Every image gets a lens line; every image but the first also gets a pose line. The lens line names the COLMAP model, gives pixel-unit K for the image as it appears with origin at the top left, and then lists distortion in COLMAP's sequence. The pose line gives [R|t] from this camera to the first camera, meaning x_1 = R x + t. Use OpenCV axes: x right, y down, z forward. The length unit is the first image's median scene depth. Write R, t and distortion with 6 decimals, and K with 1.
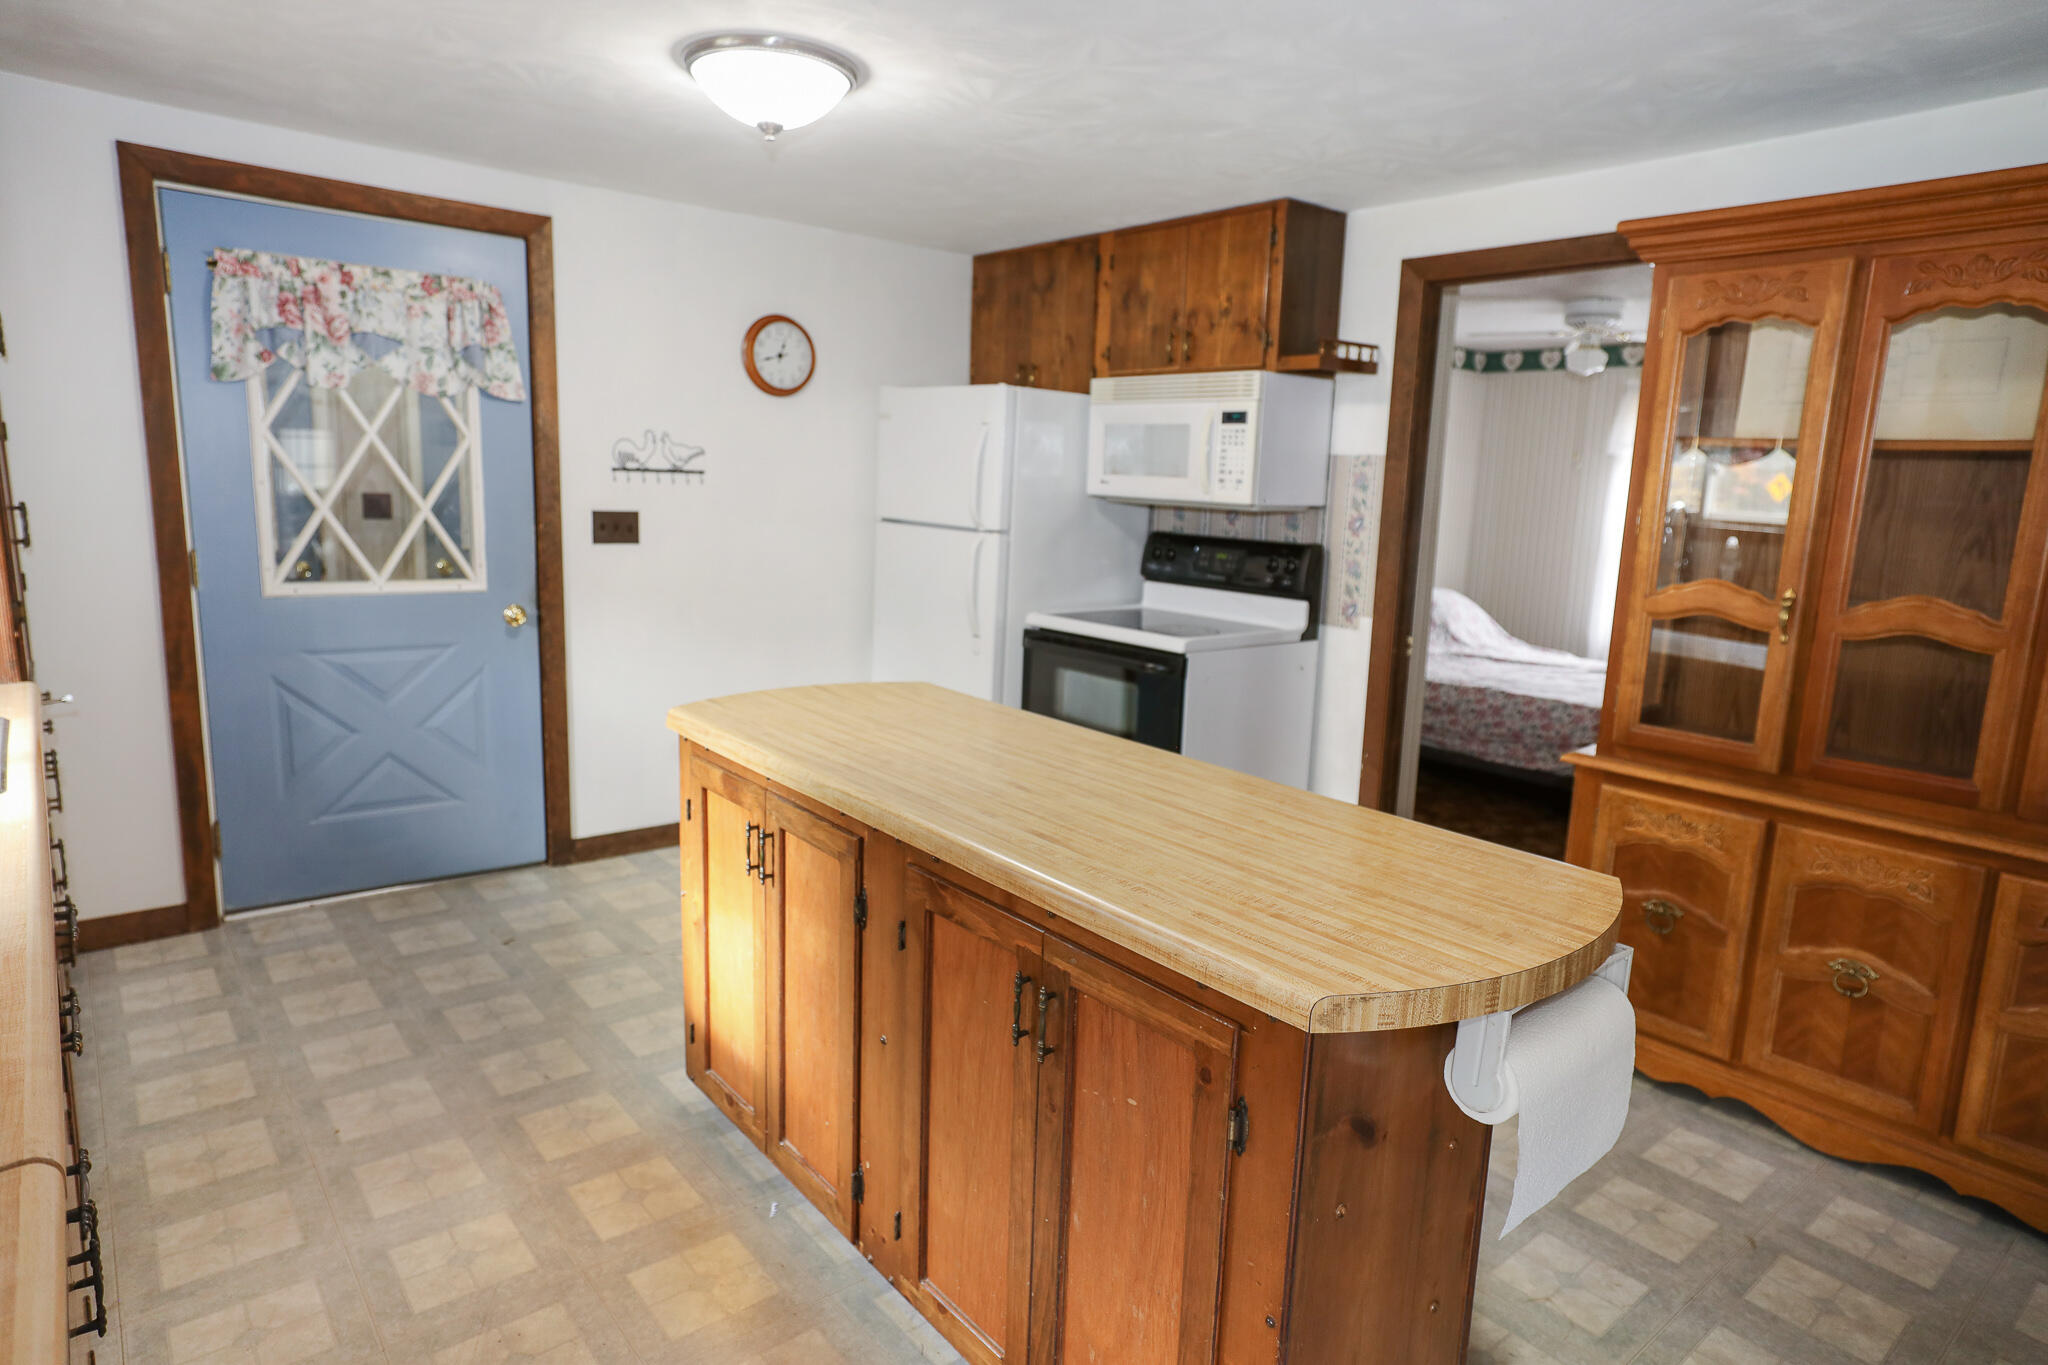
lens RADIAL K [[1184.9, 0, 1025.1], [0, 1184.9, 684.1], [0, 0, 1]] dist [-0.020281, 0.028364]
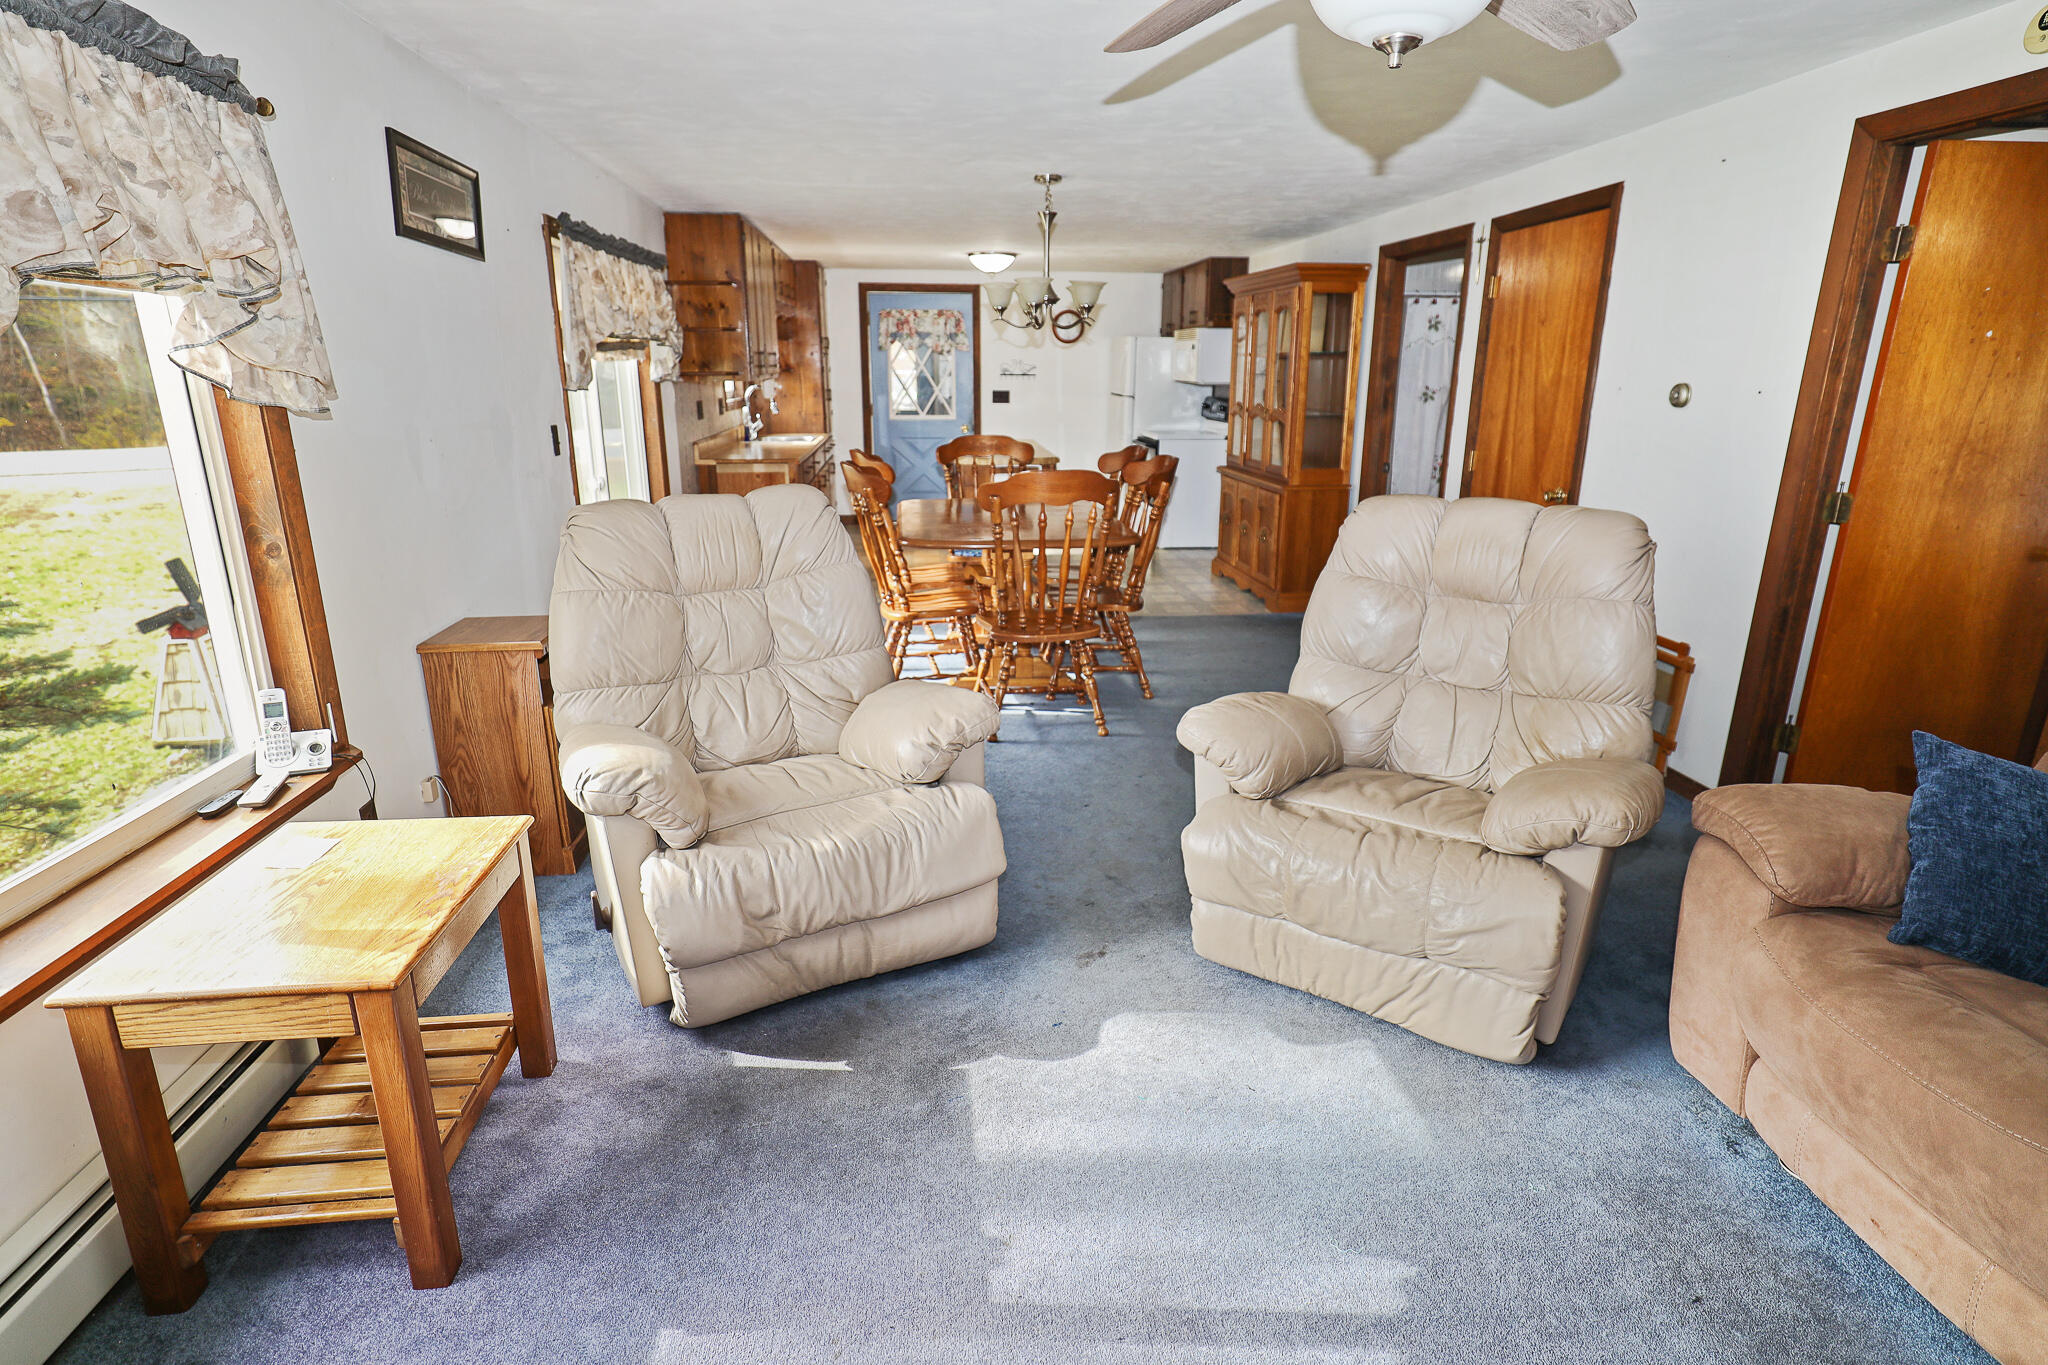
lens RADIAL K [[1058.5, 0, 1029.6], [0, 1058.5, 675.1], [0, 0, 1]] dist [-0.005069, -0.000247]
pose [[0.830958, 0.123928, -0.542356, 1.263046], [-0.071190, 0.990546, 0.117266, 0.240711], [0.551761, -0.058833, 0.831925, -1.169386]]
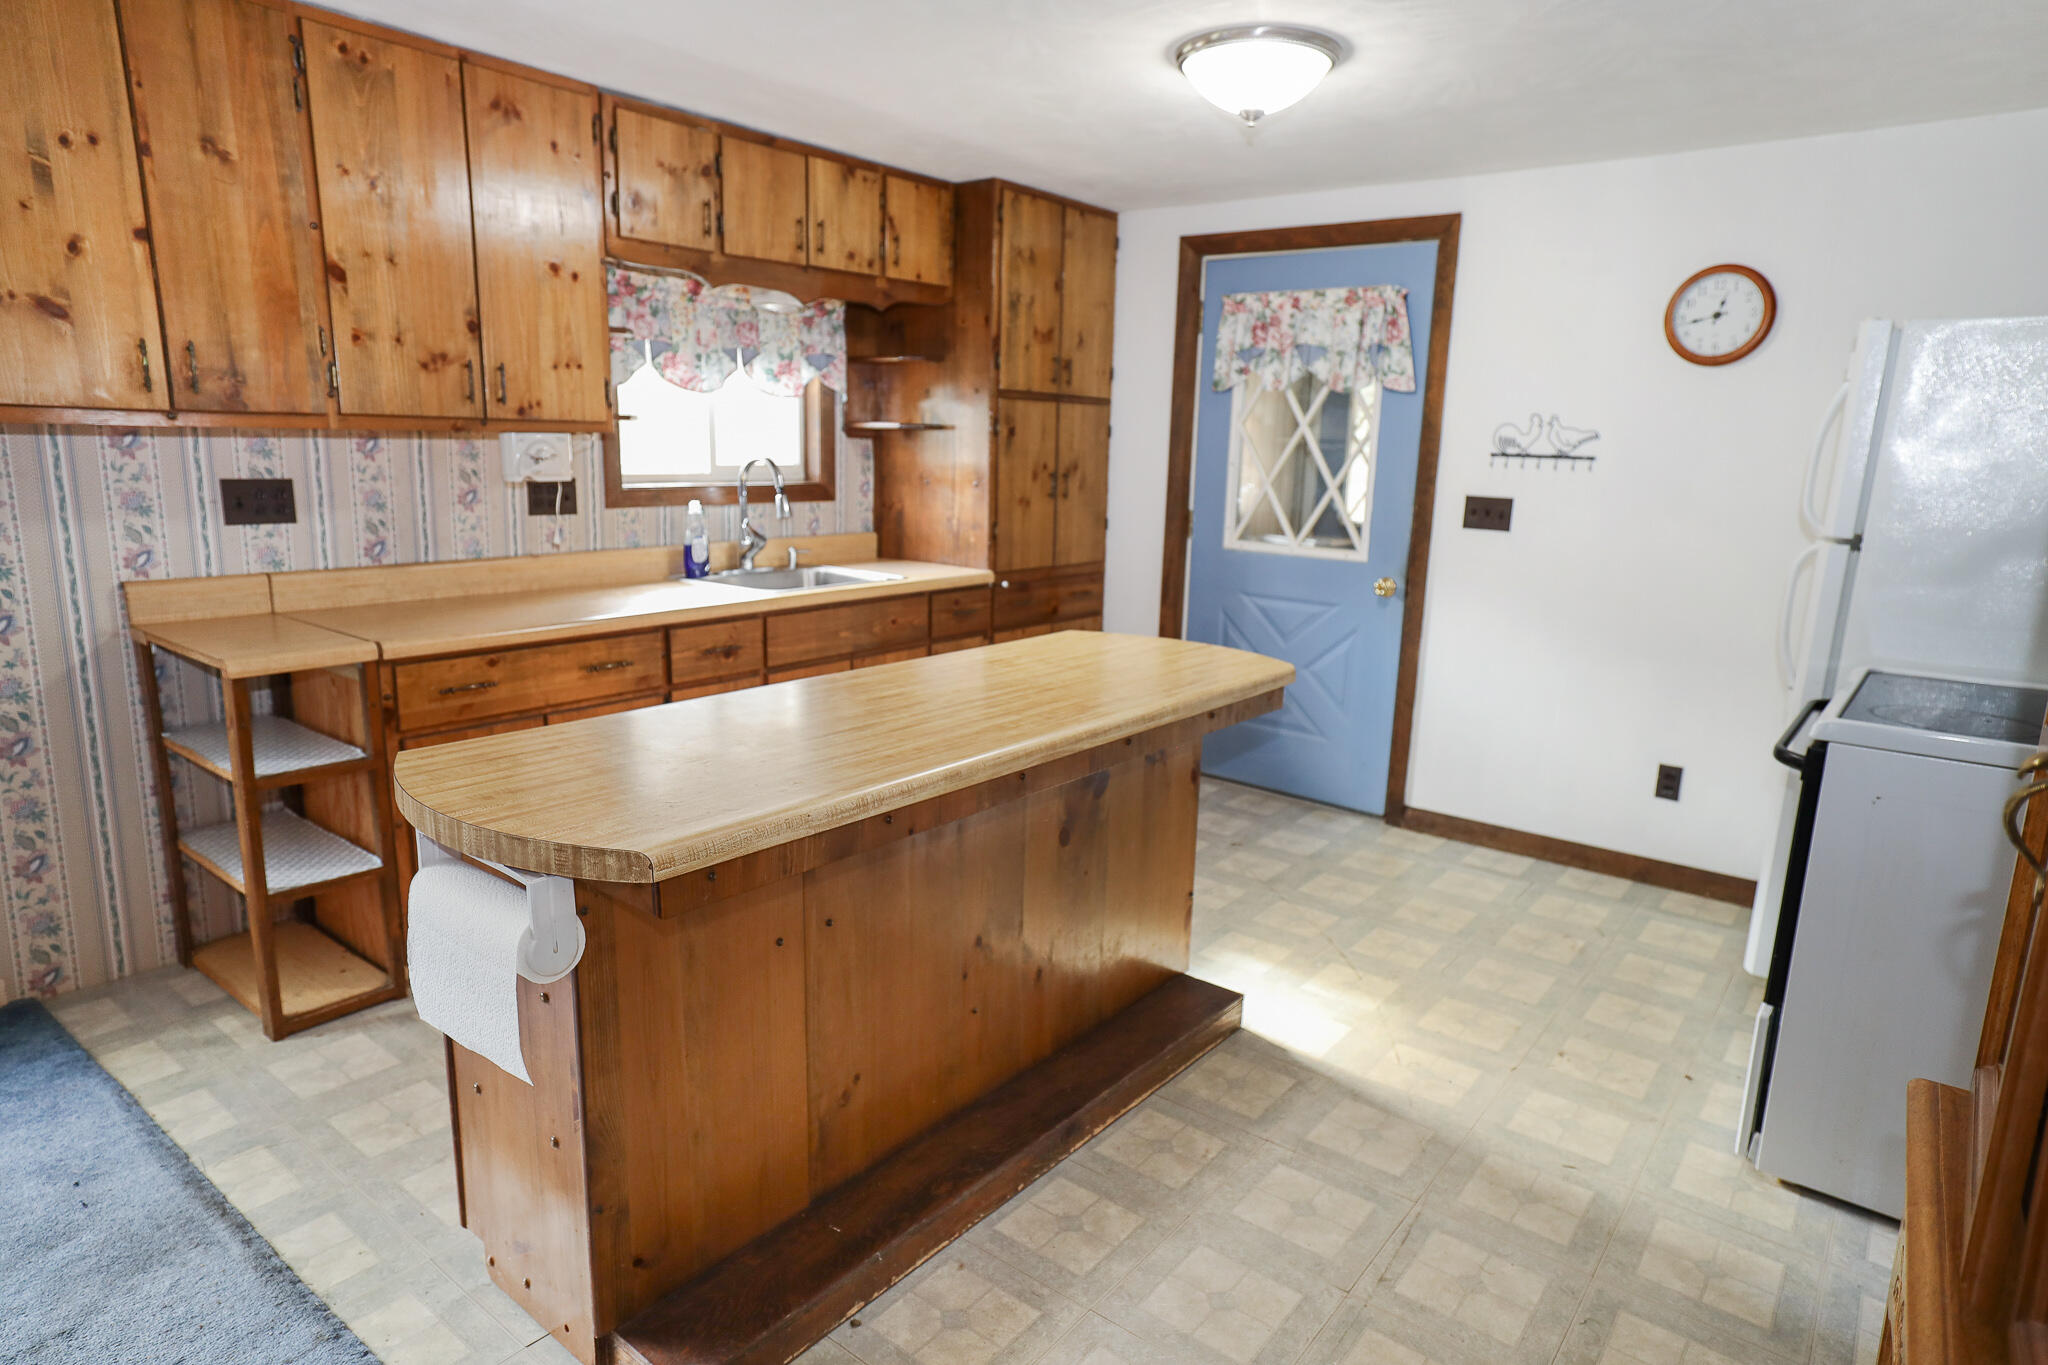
lens RADIAL K [[1184.9, 0, 1039.8], [0, 1184.9, 685.4], [0, 0, 1]] dist [-0.020281, 0.028364]
pose [[0.216510, 0.171626, -0.961076, 0.631851], [-0.189826, 0.973039, 0.130999, -0.057483], [0.957648, 0.154075, 0.243252, 0.478226]]
